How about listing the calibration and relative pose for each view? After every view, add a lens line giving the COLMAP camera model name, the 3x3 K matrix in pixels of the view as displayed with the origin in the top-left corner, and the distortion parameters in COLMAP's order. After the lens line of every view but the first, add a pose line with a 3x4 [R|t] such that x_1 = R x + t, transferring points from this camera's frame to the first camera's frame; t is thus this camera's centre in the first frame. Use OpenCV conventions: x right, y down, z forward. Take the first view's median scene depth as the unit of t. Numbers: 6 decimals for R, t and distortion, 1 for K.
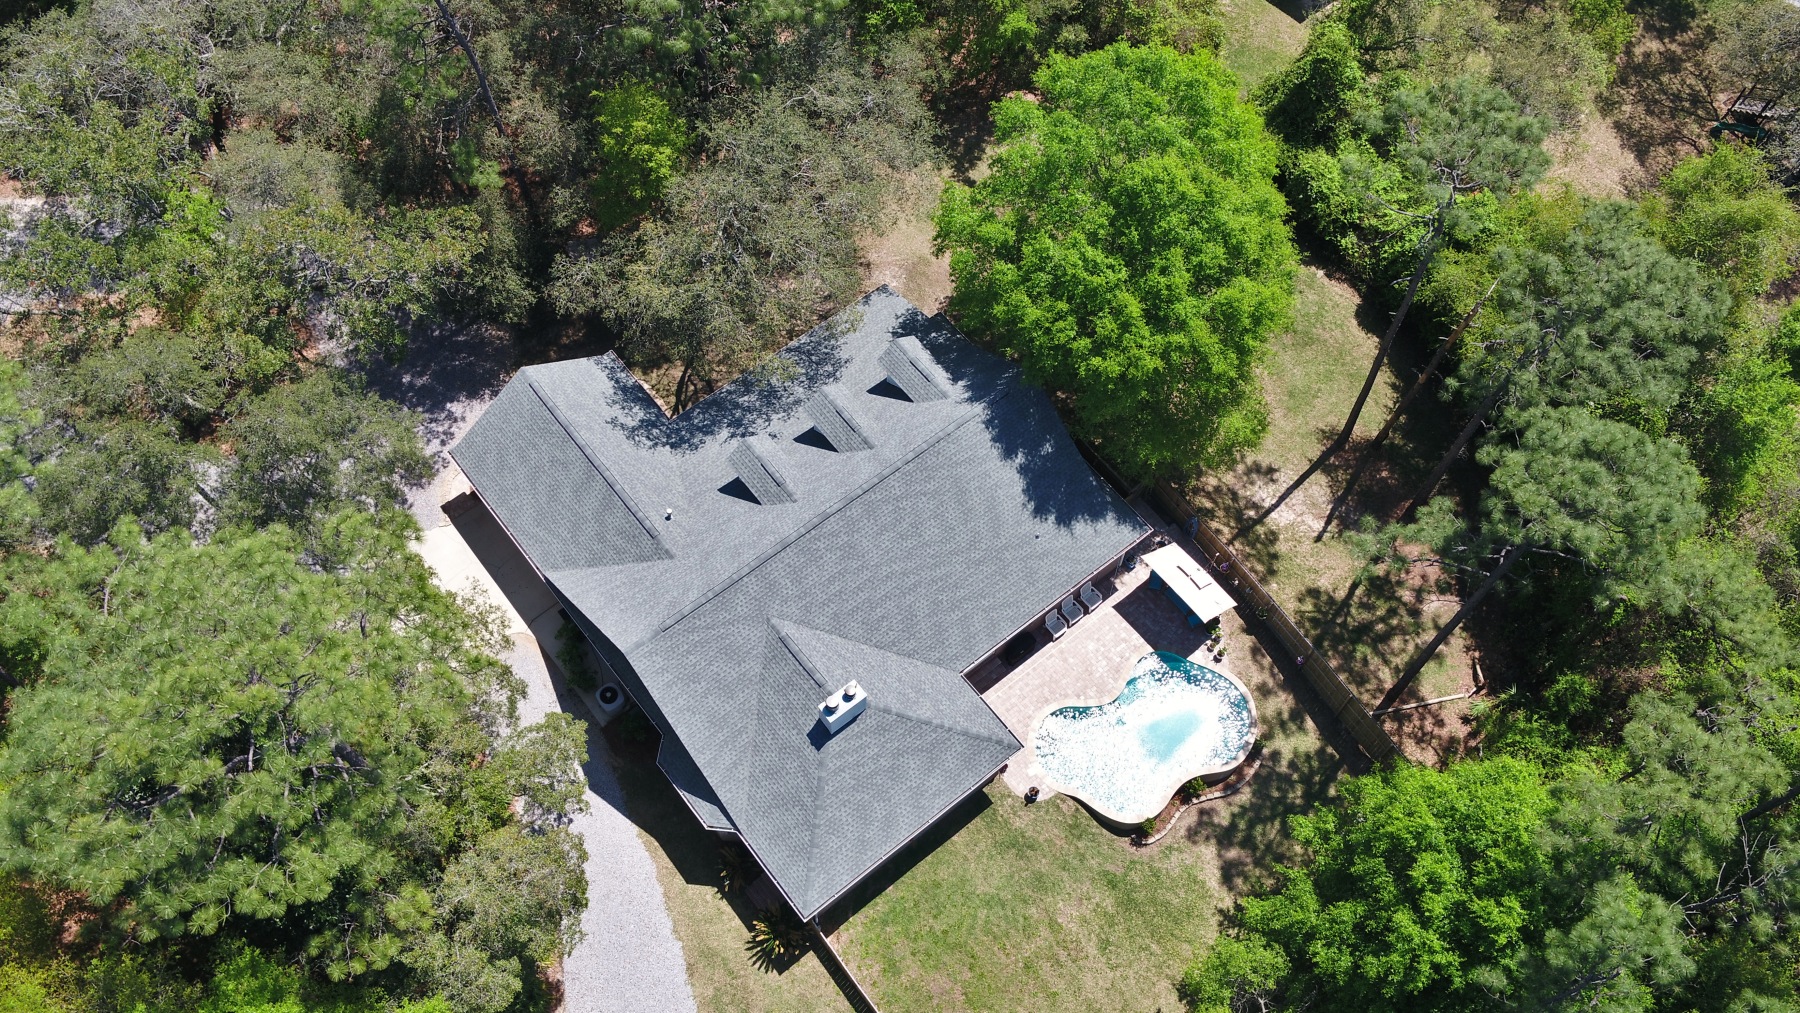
lens RADIAL K [[1548.2, 0, 900.0], [0, 1548.2, 506.5], [0, 0, 1]] dist [0.006535, -0.006530]
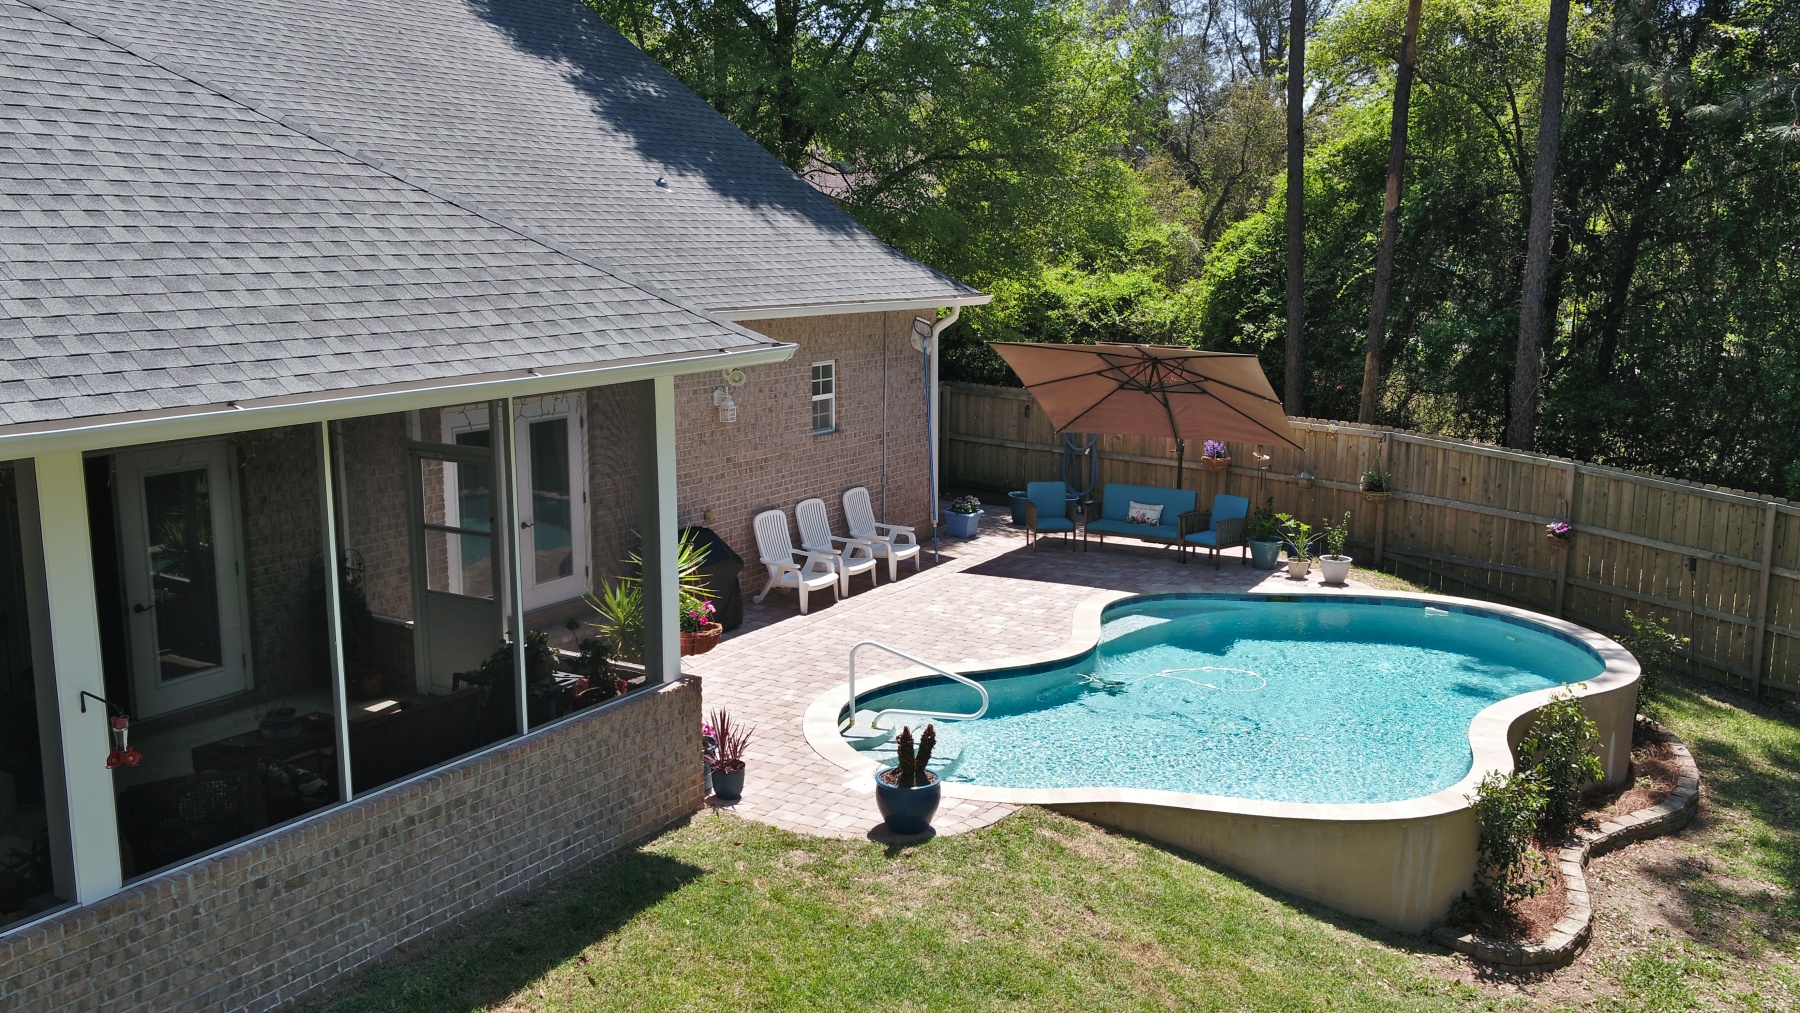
lens RADIAL K [[1548.2, 0, 900.0], [0, 1548.2, 506.5], [0, 0, 1]] dist [0.006535, -0.006530]
pose [[0.940404, -0.081840, 0.330066, 0.025796], [0.308844, 0.611776, -0.728249, 0.301100], [-0.142326, 0.786786, 0.600592, 0.860821]]
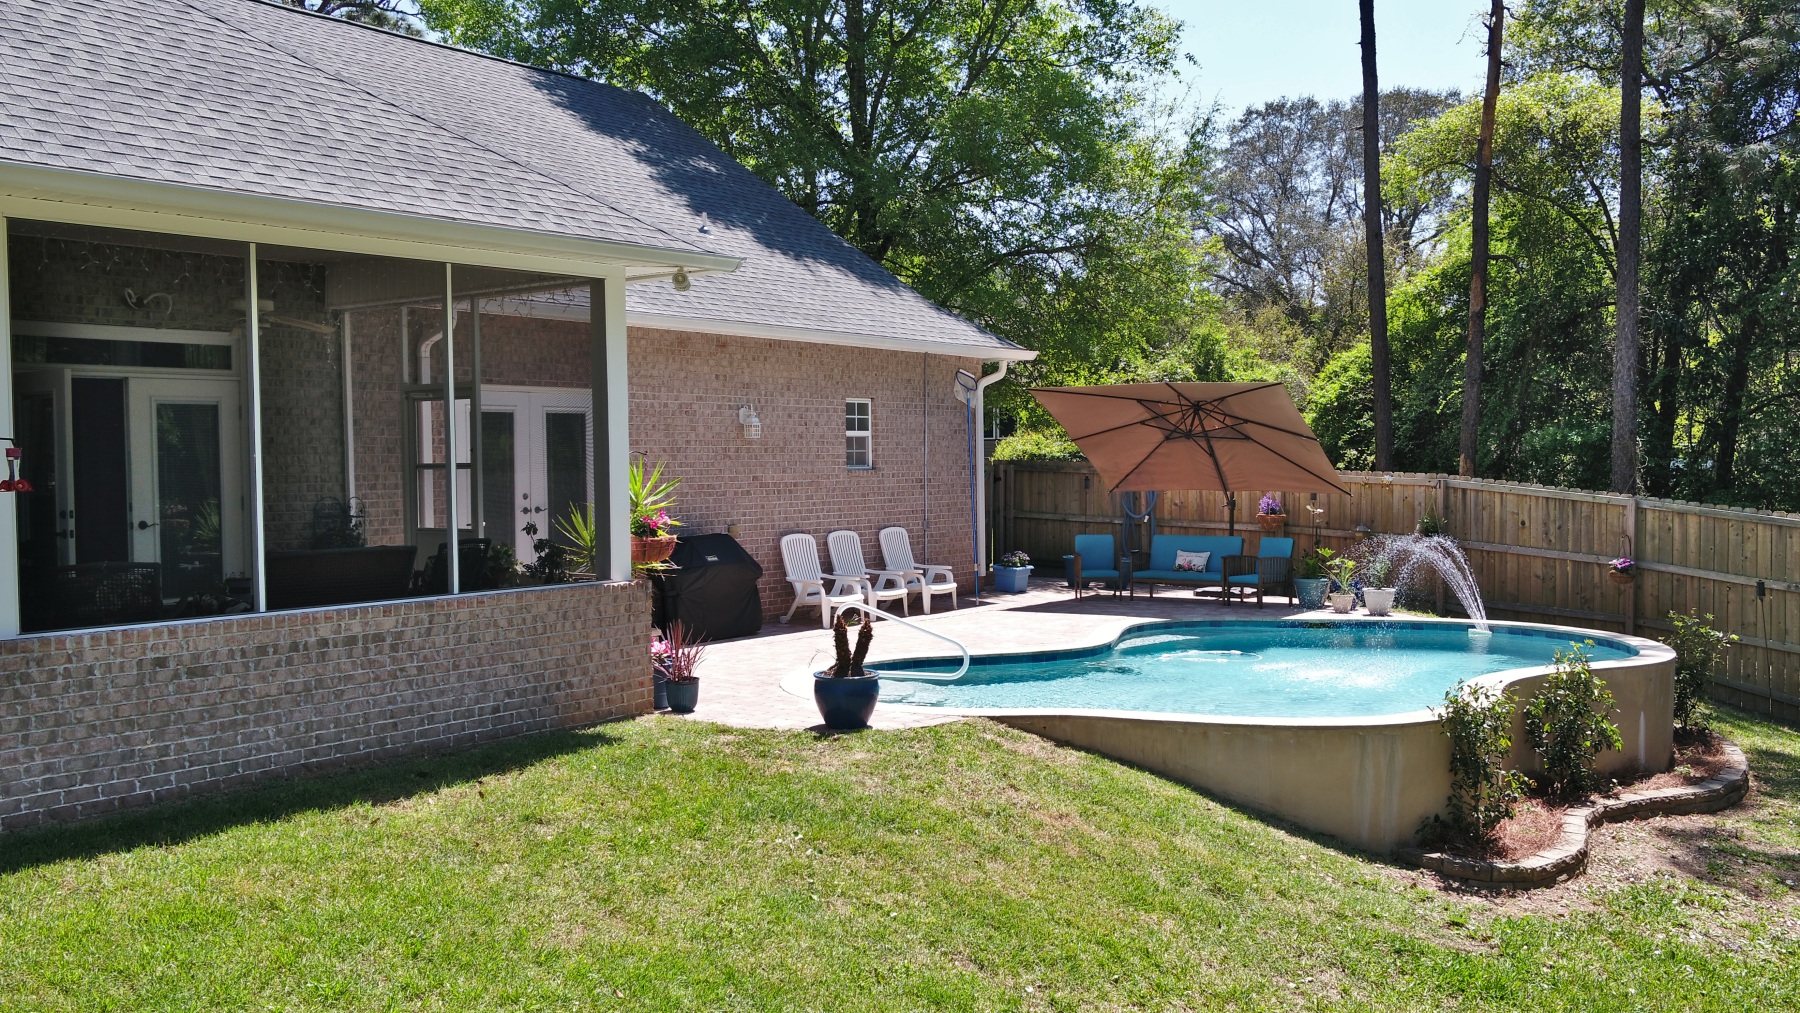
lens RADIAL K [[1548.2, 0, 900.0], [0, 1548.2, 506.5], [0, 0, 1]] dist [0.006535, -0.006530]
pose [[0.970891, -0.042801, 0.235666, 0.048987], [0.225186, 0.498381, -0.837202, 0.333870], [-0.081619, 0.865901, 0.493512, 0.888372]]
